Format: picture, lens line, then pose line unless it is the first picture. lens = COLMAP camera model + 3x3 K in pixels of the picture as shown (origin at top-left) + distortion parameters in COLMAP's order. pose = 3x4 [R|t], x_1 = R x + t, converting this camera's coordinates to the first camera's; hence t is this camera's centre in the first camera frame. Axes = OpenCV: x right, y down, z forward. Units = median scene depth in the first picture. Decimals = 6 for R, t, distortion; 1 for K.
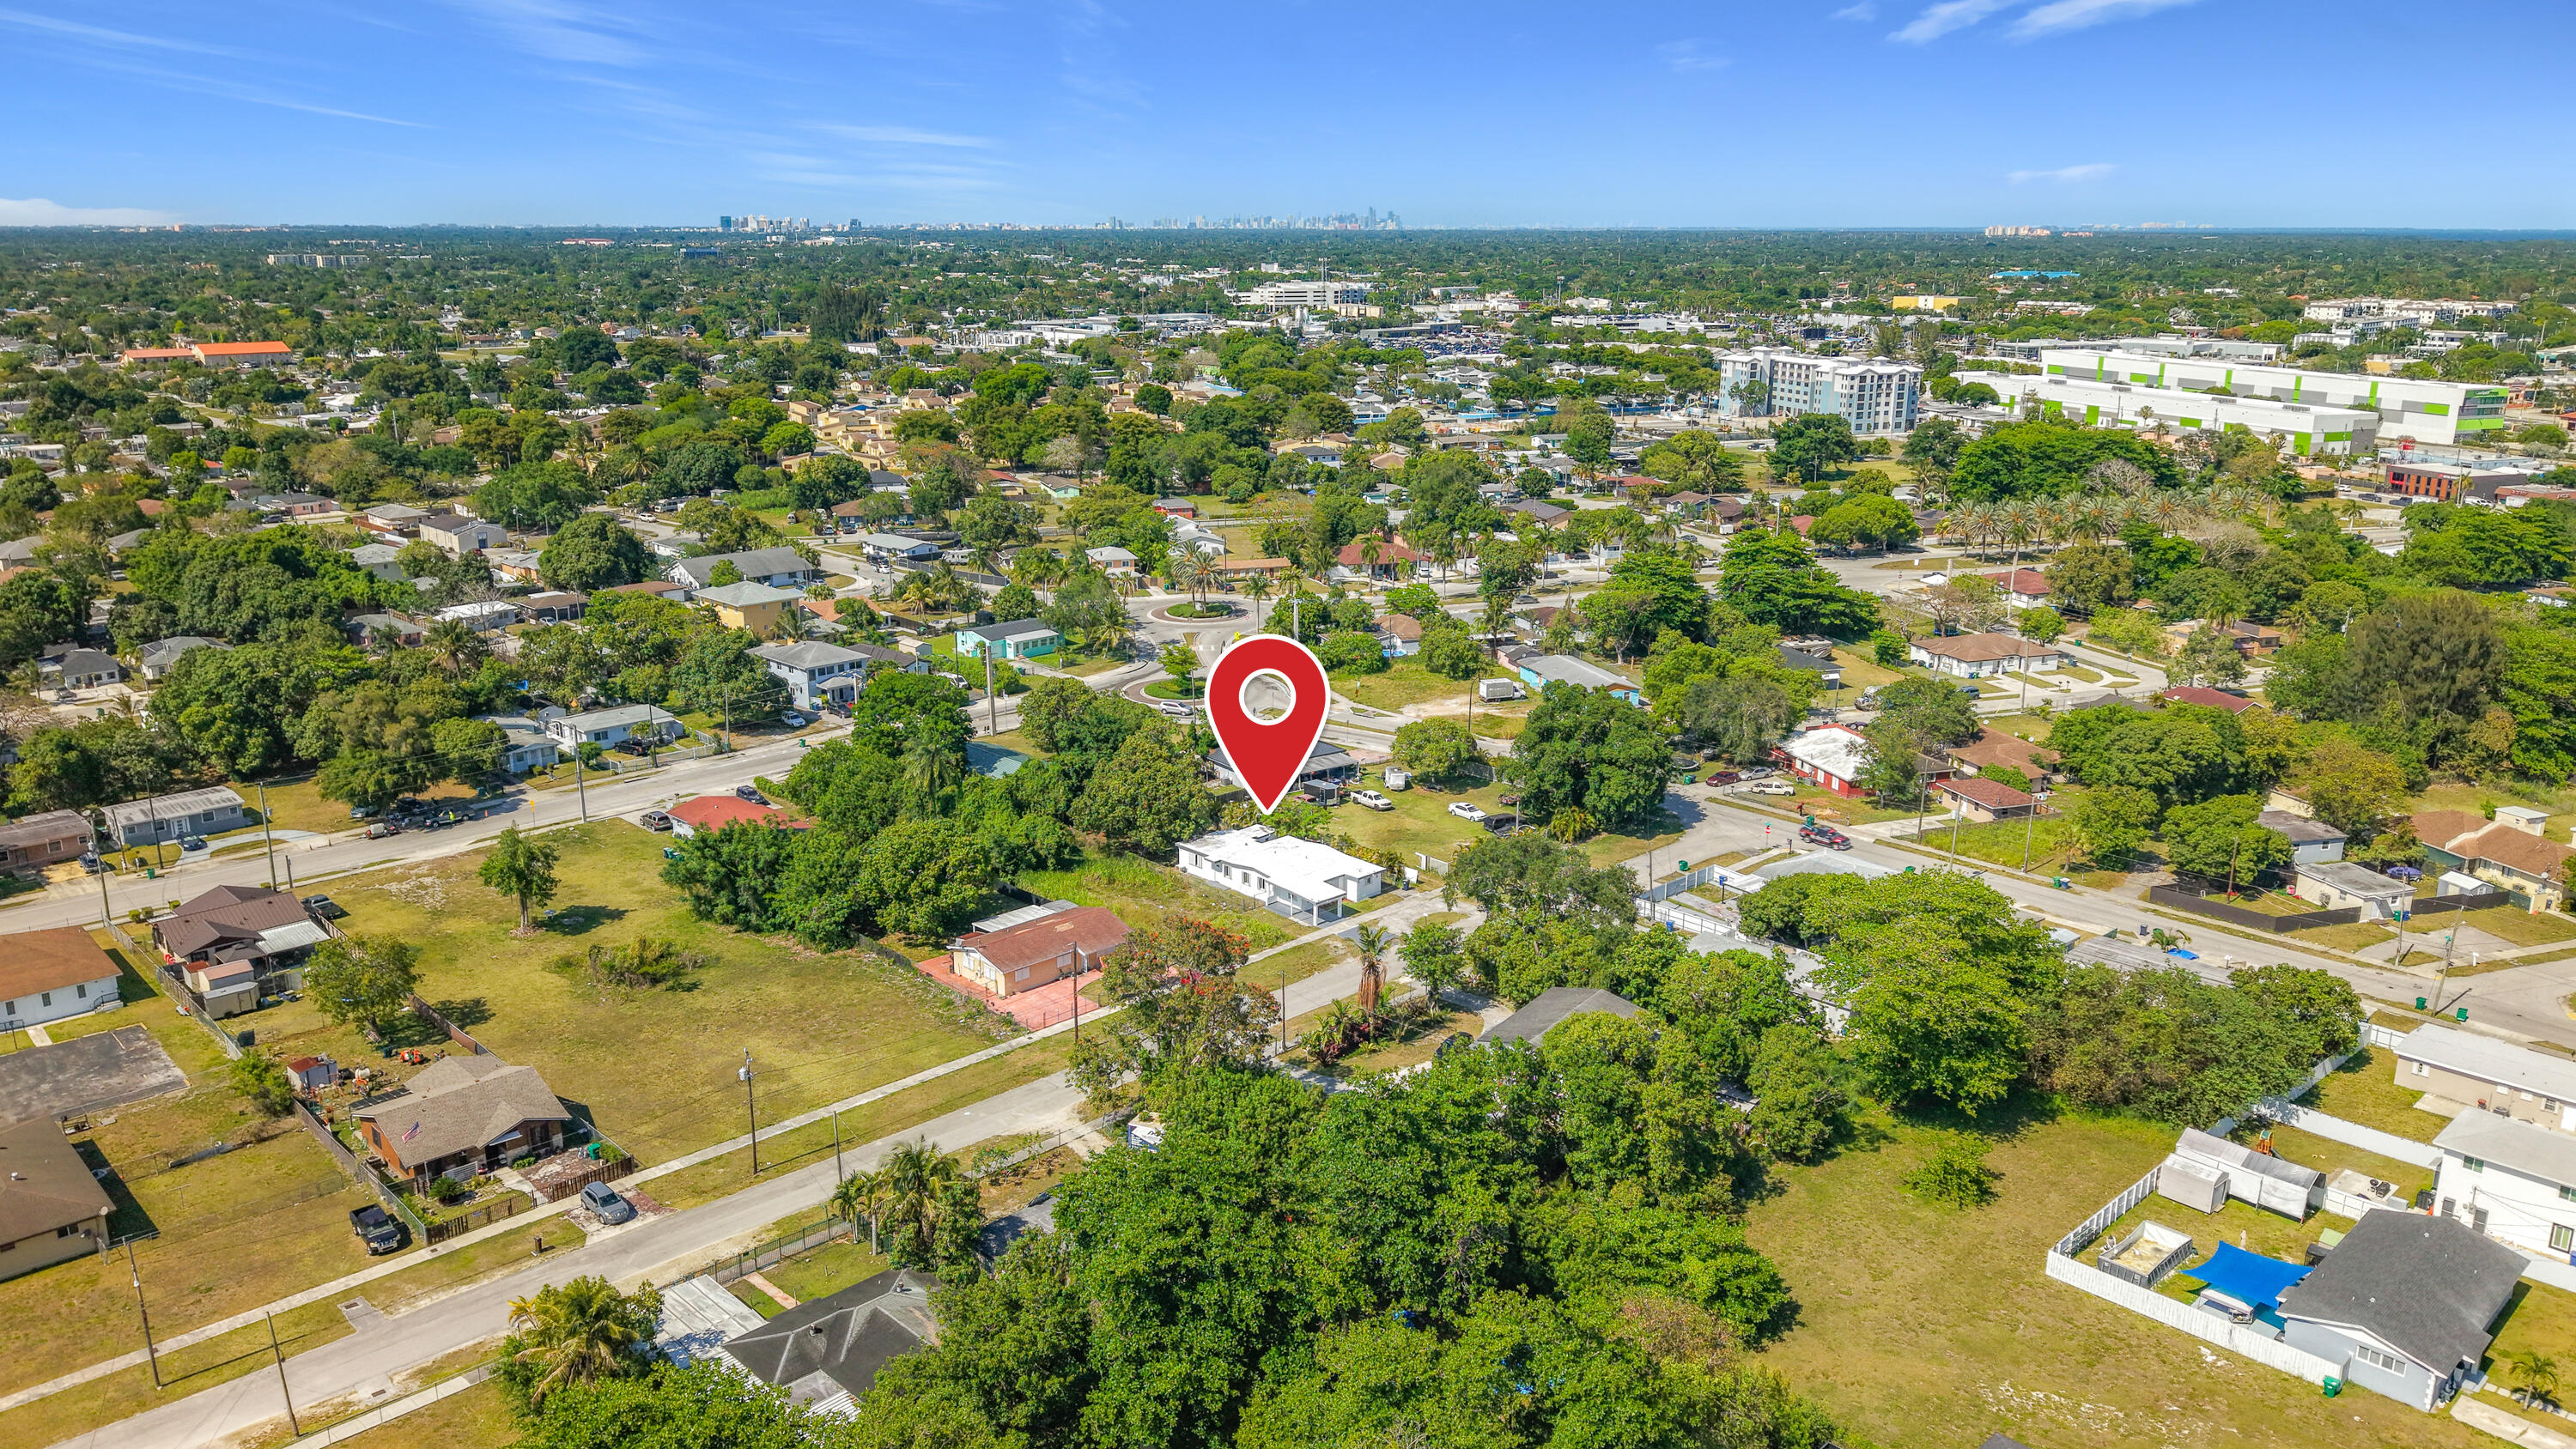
lens RADIAL K [[1861.3, 0, 1288.0], [0, 1861.3, 724.5], [0, 0, 1]] dist [0.005359, -0.071230]
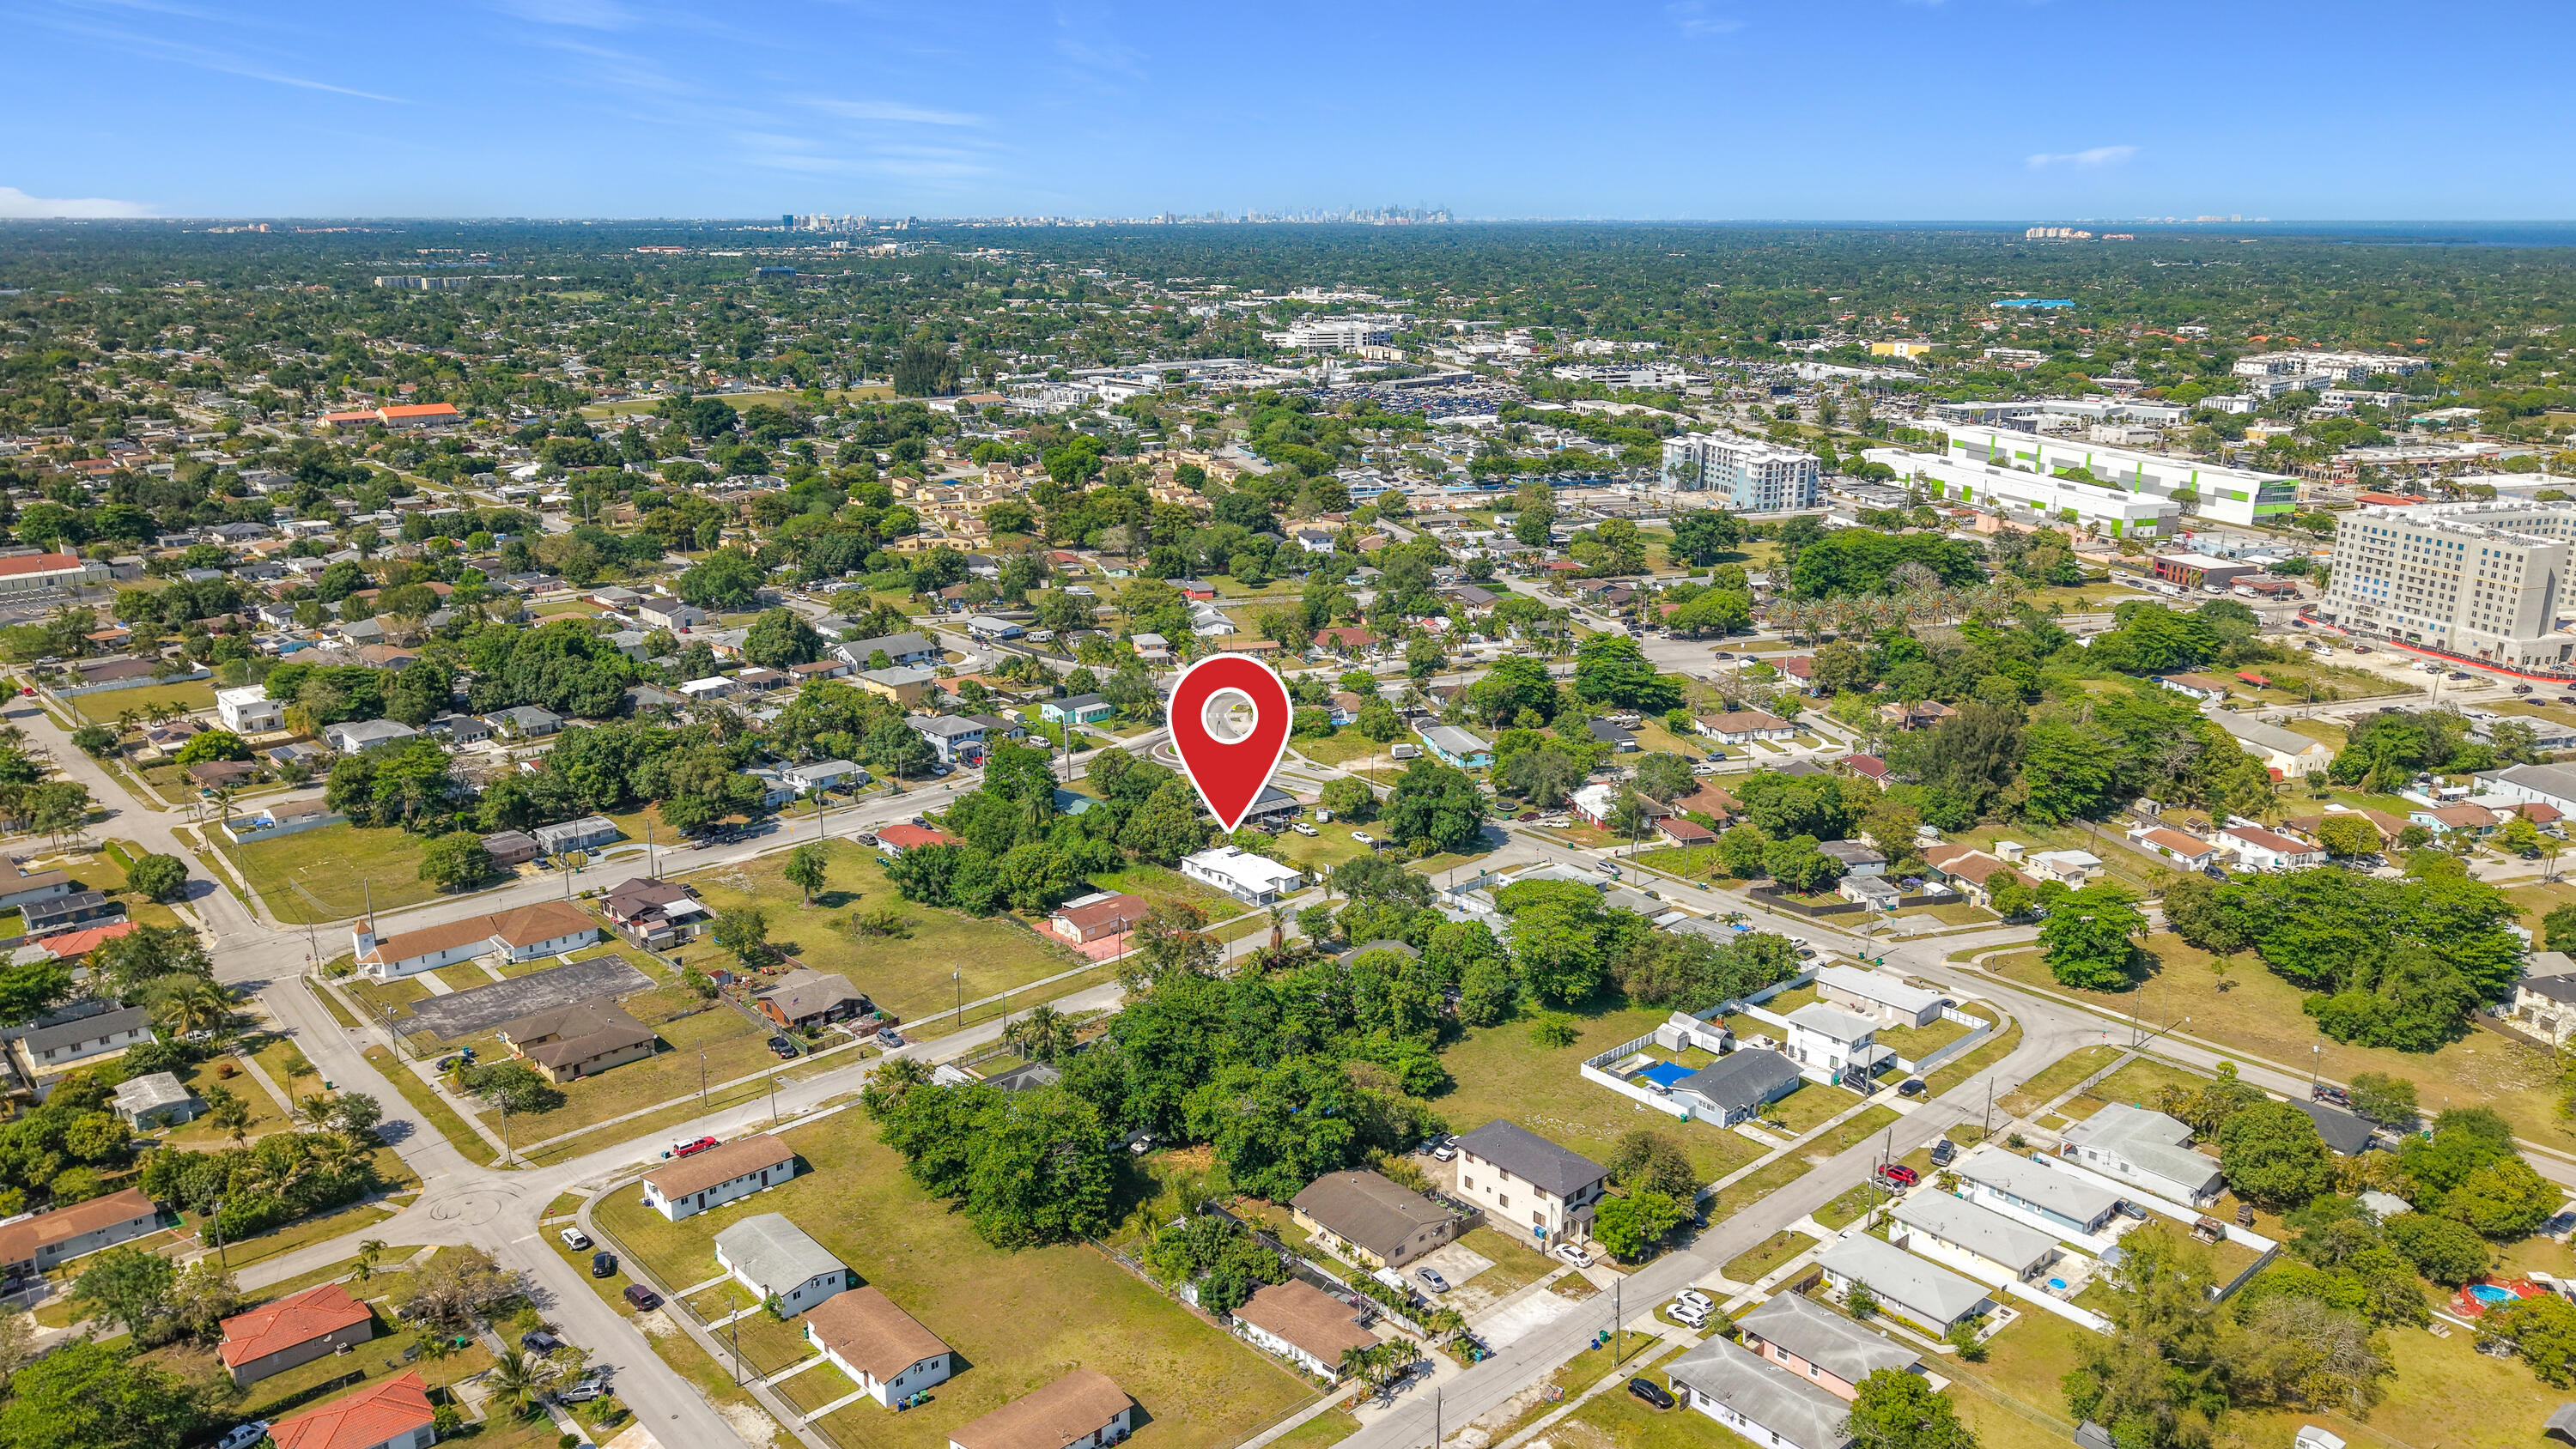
lens RADIAL K [[1861.3, 0, 1288.0], [0, 1861.3, 724.5], [0, 0, 1]] dist [0.005359, -0.071230]
pose [[0.999617, 0.006935, -0.026808, 0.071976], [-0.006753, 0.999953, 0.006893, -0.060501], [0.026855, -0.006710, 0.999617, -0.602414]]
